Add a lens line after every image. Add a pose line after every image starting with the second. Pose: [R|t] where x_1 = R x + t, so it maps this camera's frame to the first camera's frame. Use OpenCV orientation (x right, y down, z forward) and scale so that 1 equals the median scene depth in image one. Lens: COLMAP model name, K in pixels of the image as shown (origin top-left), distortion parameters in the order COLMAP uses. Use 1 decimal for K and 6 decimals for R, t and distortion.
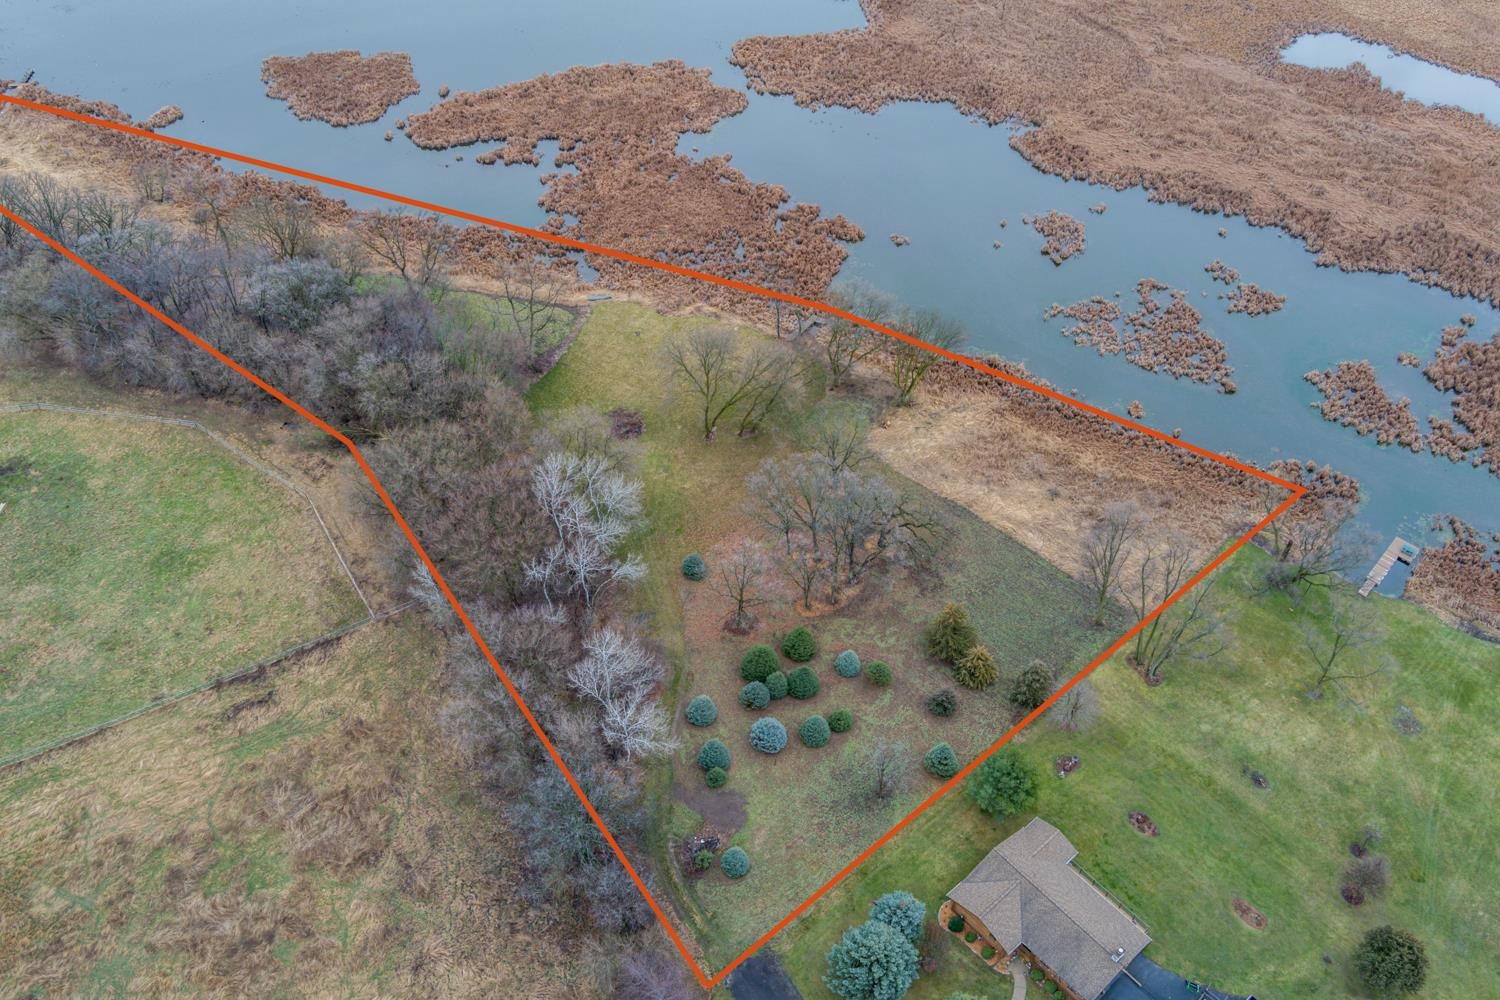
lens RADIAL K [[1216.5, 0, 739.8], [0, 1216.5, 506.6], [0, 0, 1]] dist [-0.087163, 0.047606]
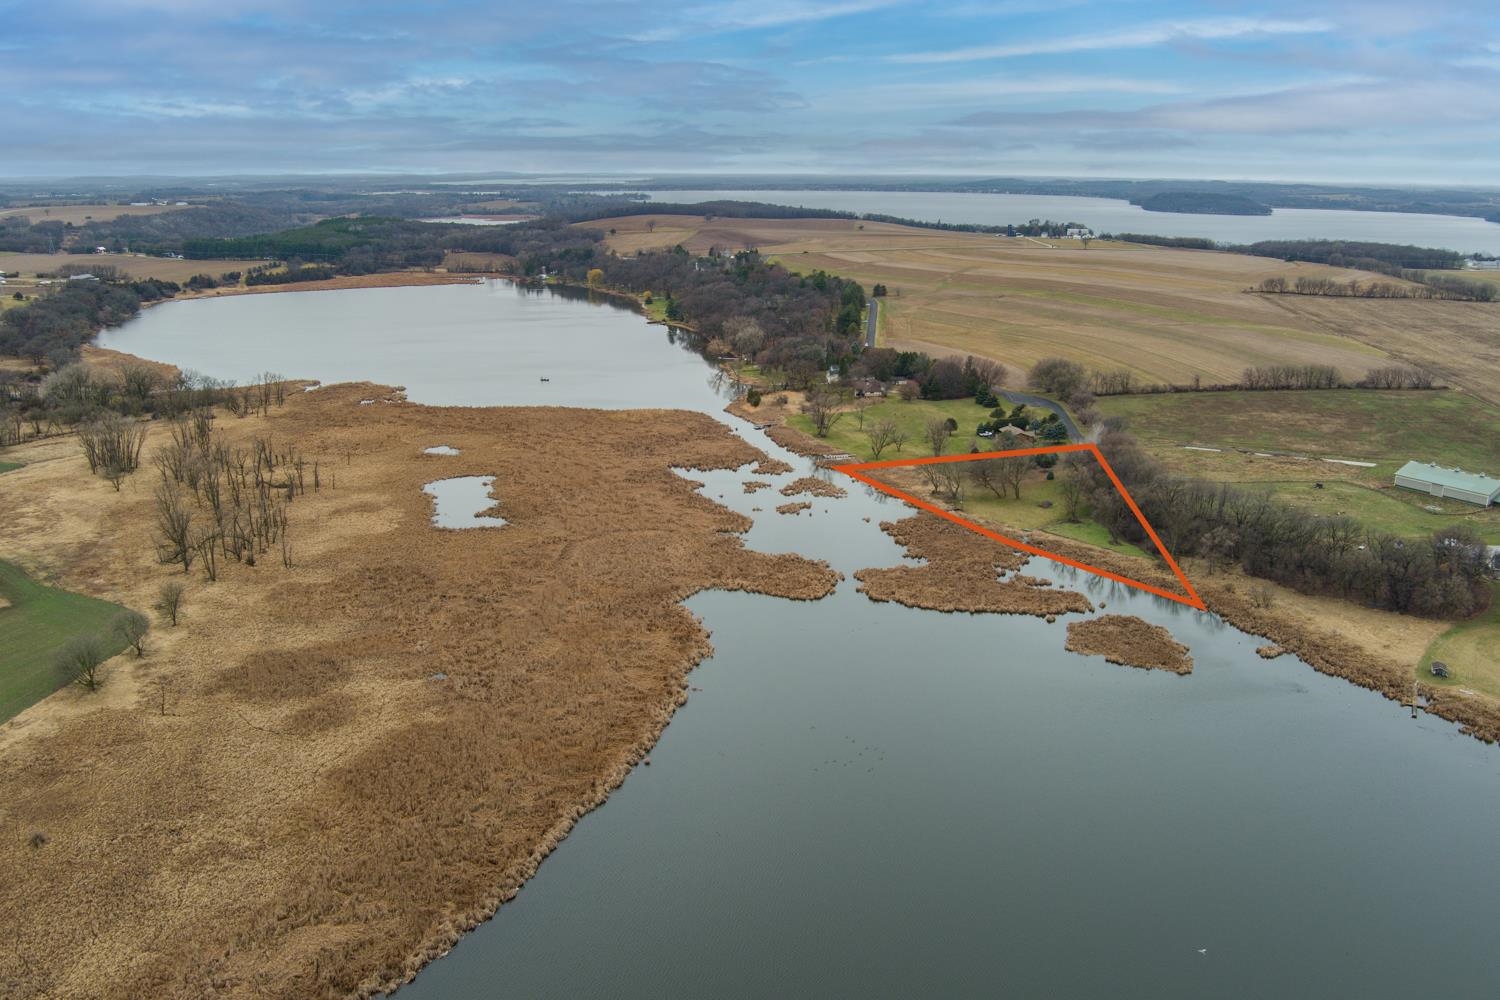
lens RADIAL K [[1216.5, 0, 755.6], [0, 1216.5, 514.0], [0, 0, 1]] dist [-0.087163, 0.047606]
pose [[-0.817484, -0.176382, 0.548279, -1.051075], [0.395724, 0.519662, 0.757201, -2.348476], [-0.418477, 0.835967, -0.355016, 2.317786]]
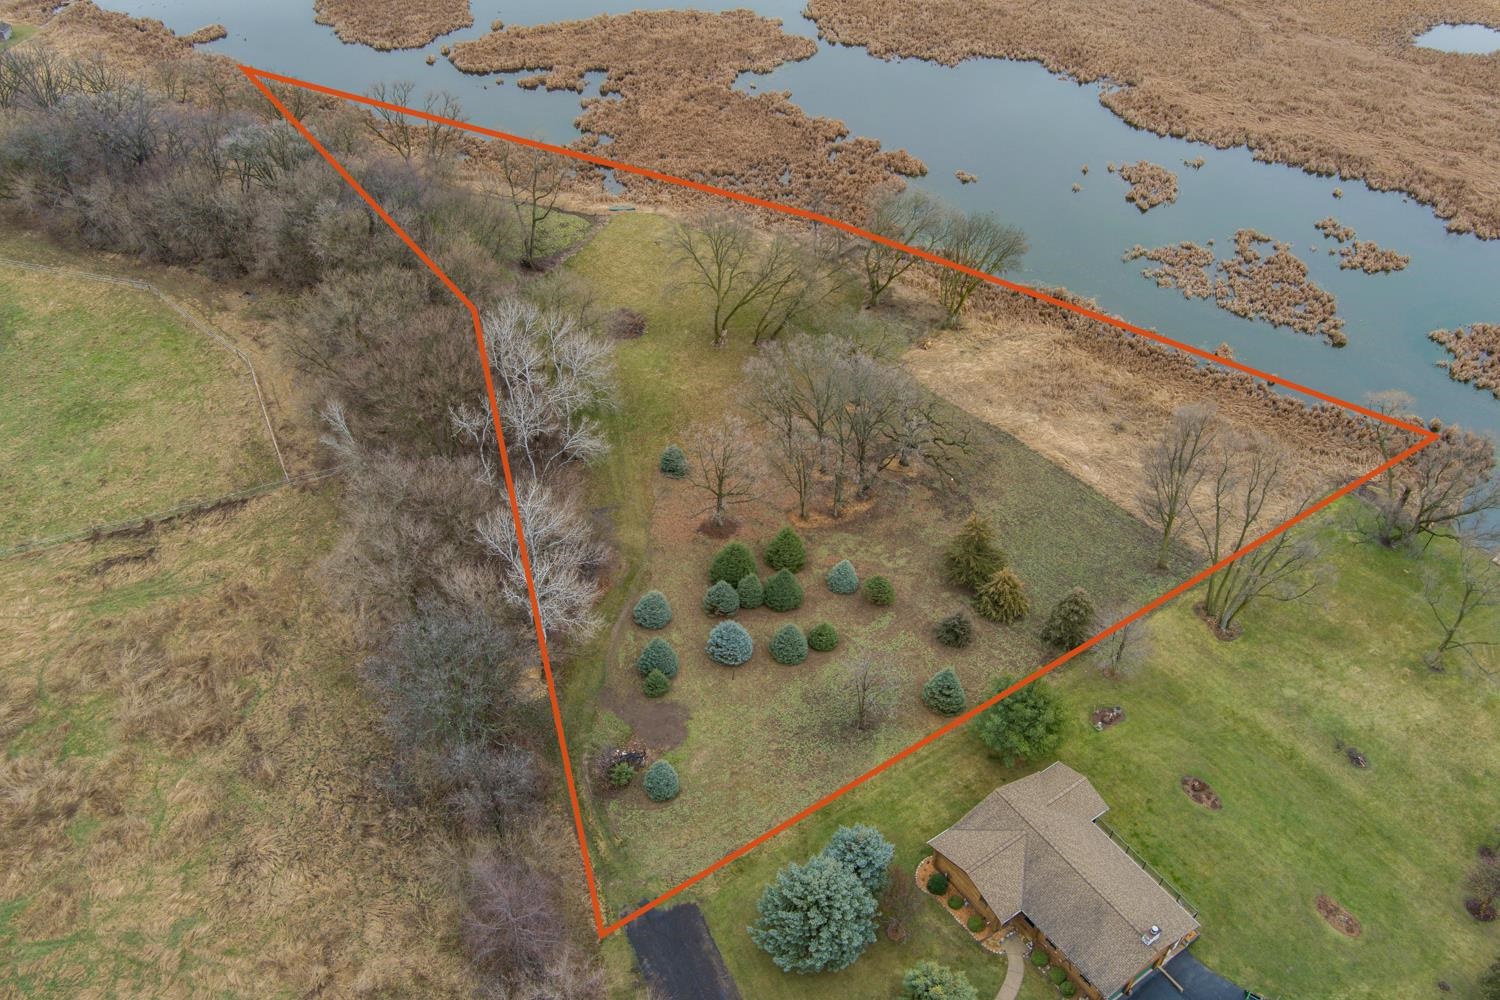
lens RADIAL K [[1216.5, 0, 739.9], [0, 1216.5, 503.1], [0, 0, 1]] dist [-0.087163, 0.047606]
pose [[0.994188, 0.073221, -0.078923, 0.070857], [-0.078868, 0.994355, -0.070979, 0.124439], [0.073280, 0.076791, 0.994351, 0.158841]]
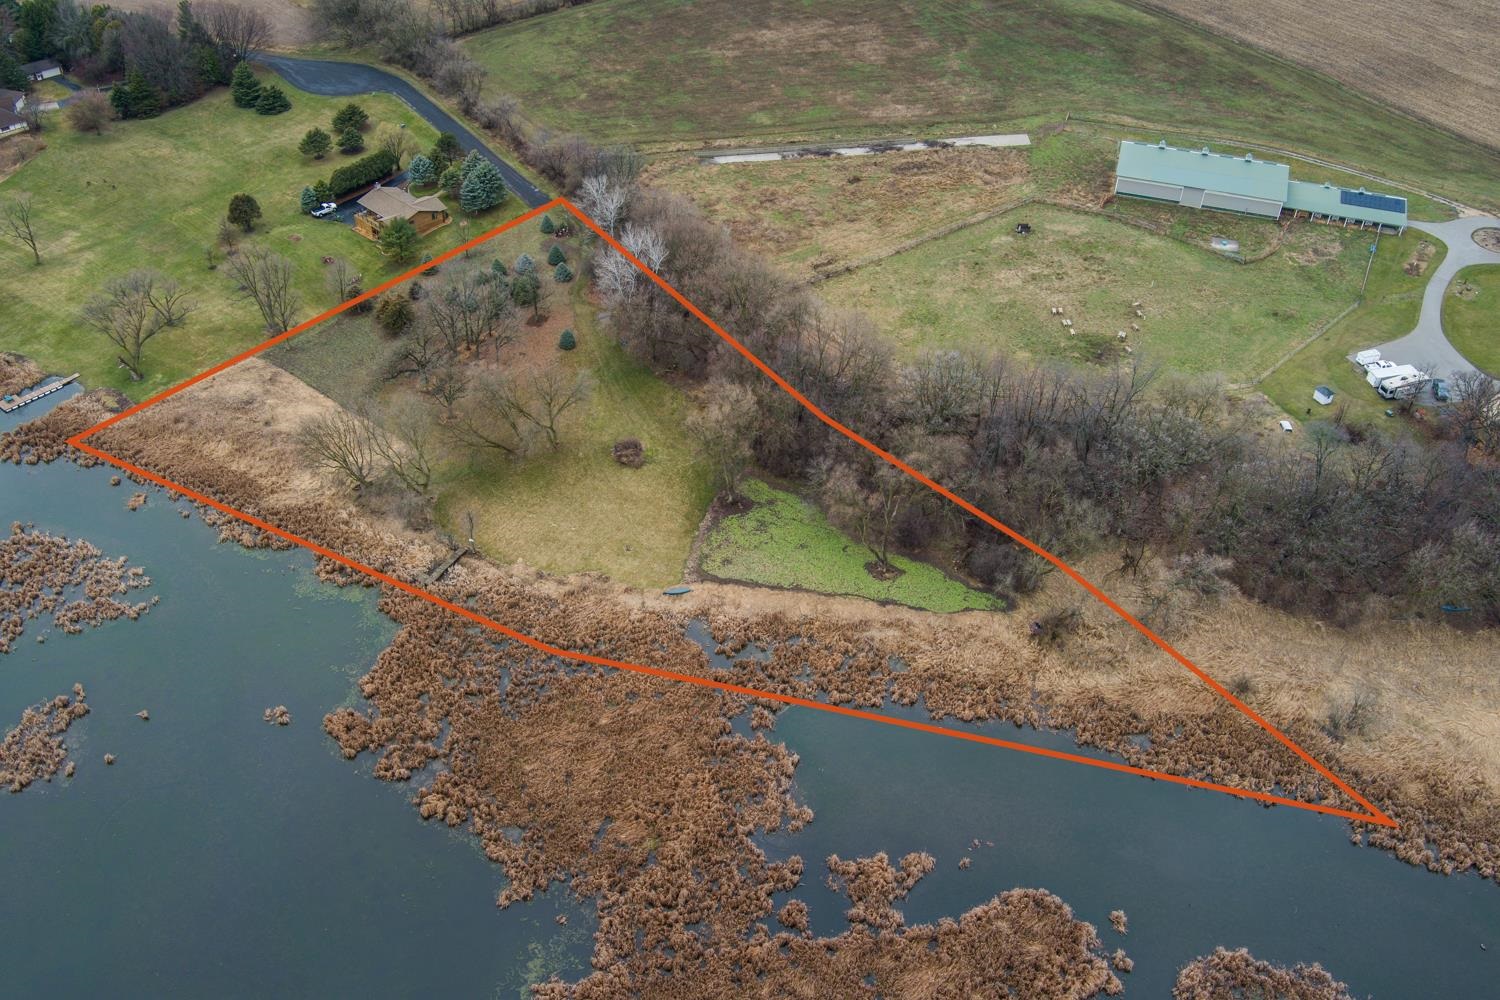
lens RADIAL K [[1216.5, 0, 757.7], [0, 1216.5, 500.3], [0, 0, 1]] dist [-0.087163, 0.047606]
pose [[-0.995470, 0.028048, -0.090840, -0.117440], [-0.087361, 0.107075, 0.990406, -1.261135], [0.037505, 0.993855, -0.104139, 1.253180]]
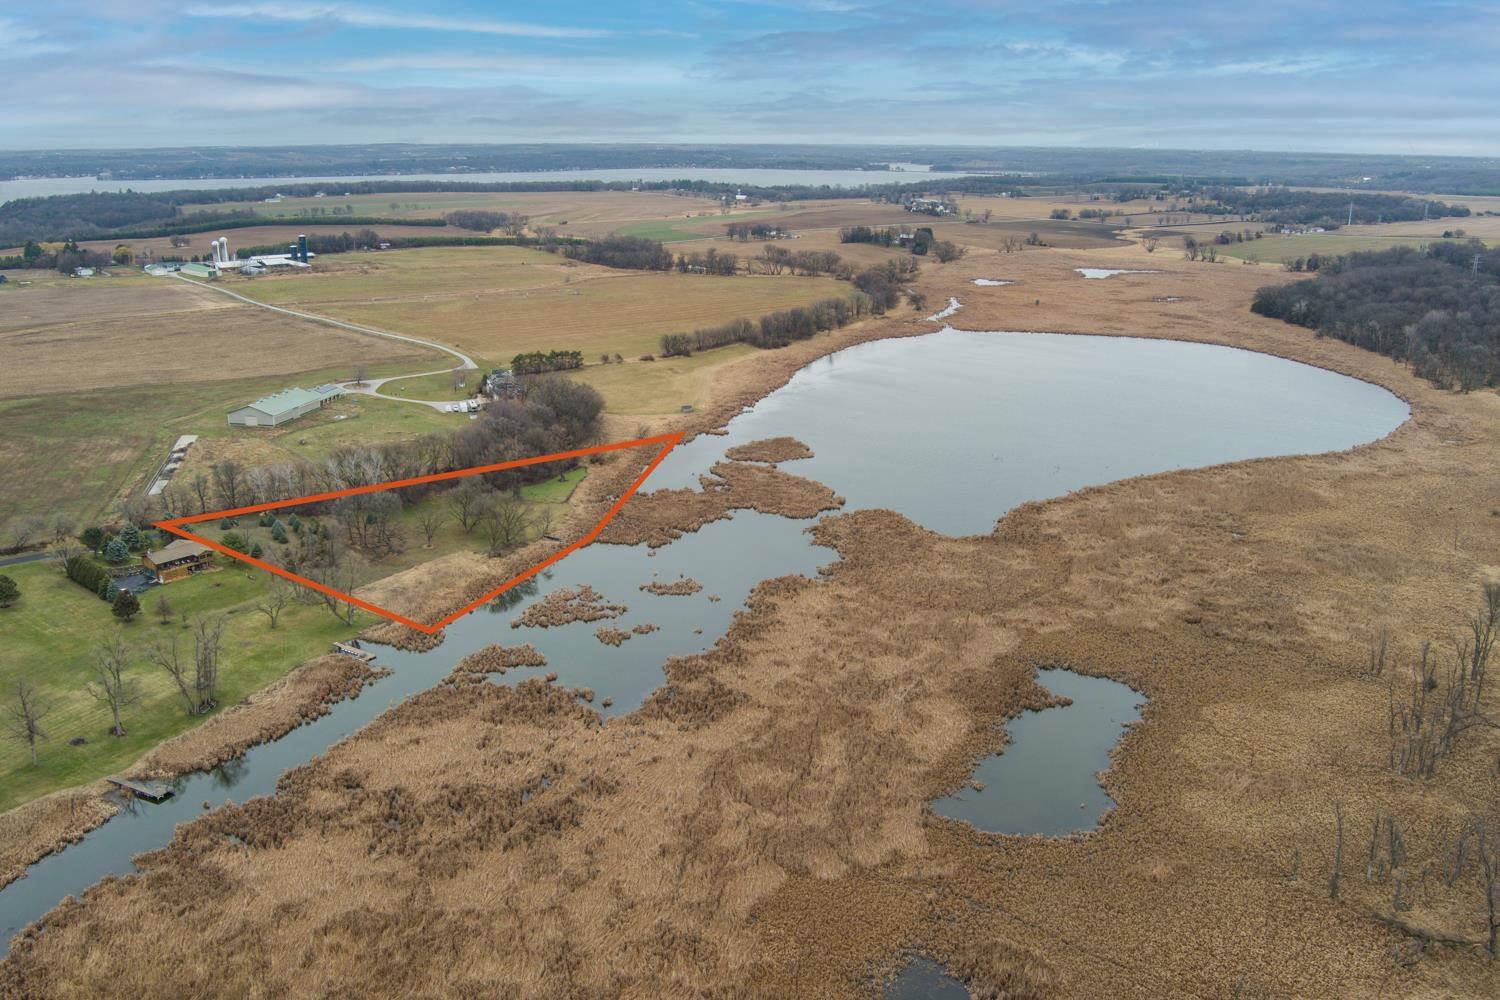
lens RADIAL K [[1216.5, 0, 746.8], [0, 1216.5, 493.8], [0, 0, 1]] dist [-0.087163, 0.047606]
pose [[0.190623, 0.263859, -0.945537, 2.219293], [-0.697438, 0.714236, 0.058707, -0.609103], [0.690827, 0.648263, 0.320176, 0.665891]]
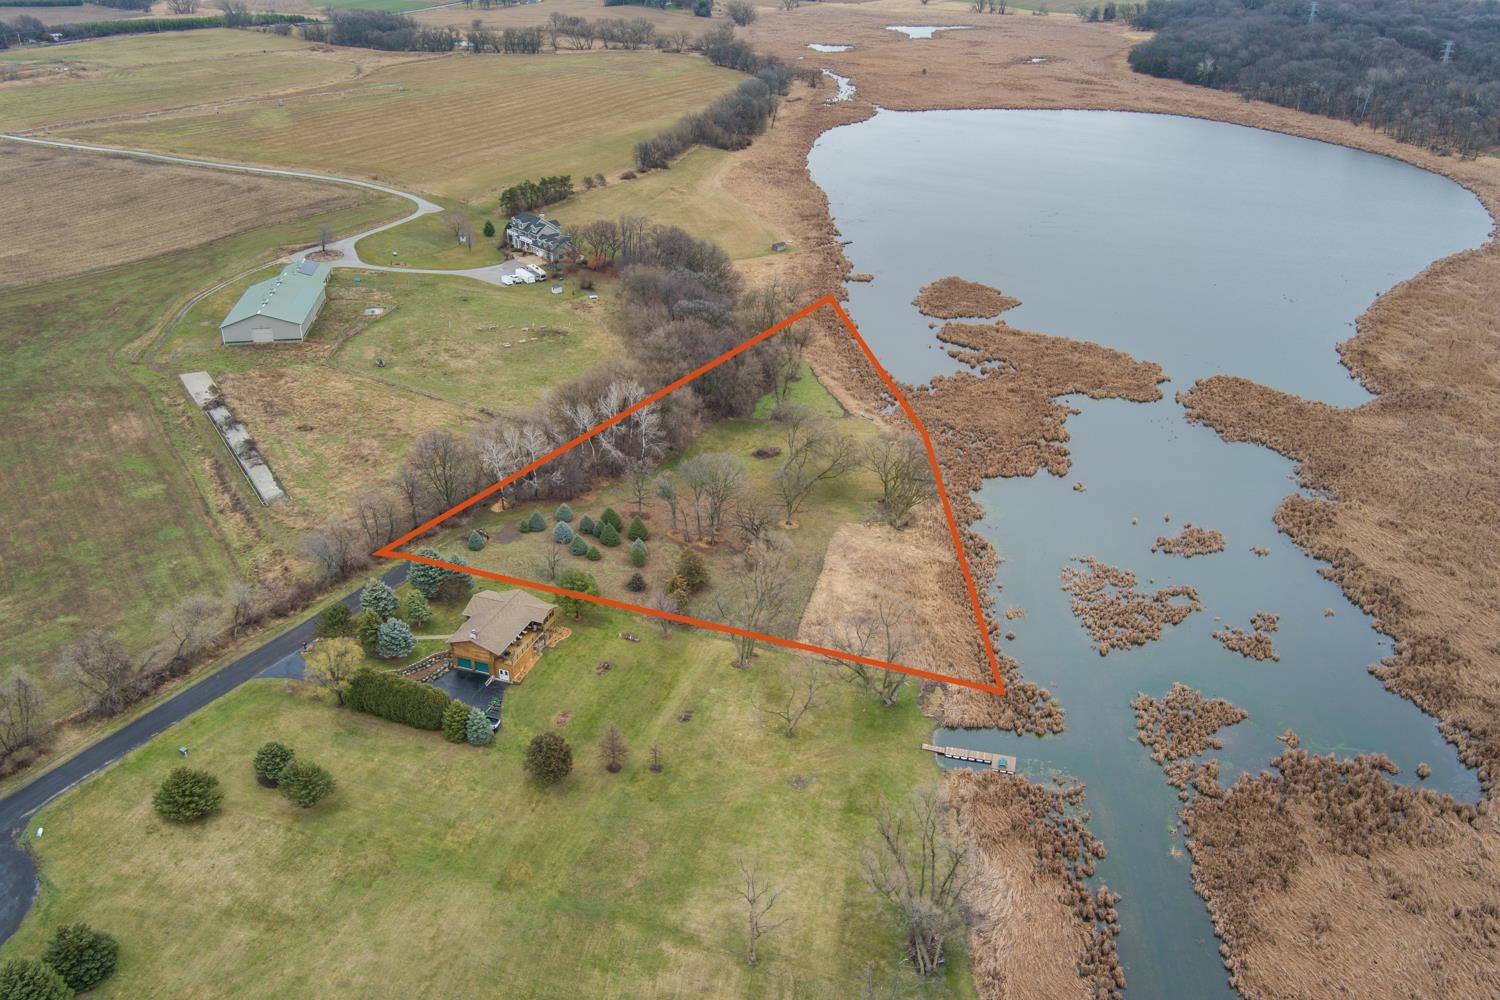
lens RADIAL K [[1216.5, 0, 739.5], [0, 1216.5, 468.4], [0, 0, 1]] dist [-0.087163, 0.047606]
pose [[0.493556, 0.372290, -0.786004, 1.192978], [-0.614049, 0.789180, -0.011786, -0.014702], [0.615910, 0.488462, 0.618109, 0.039915]]
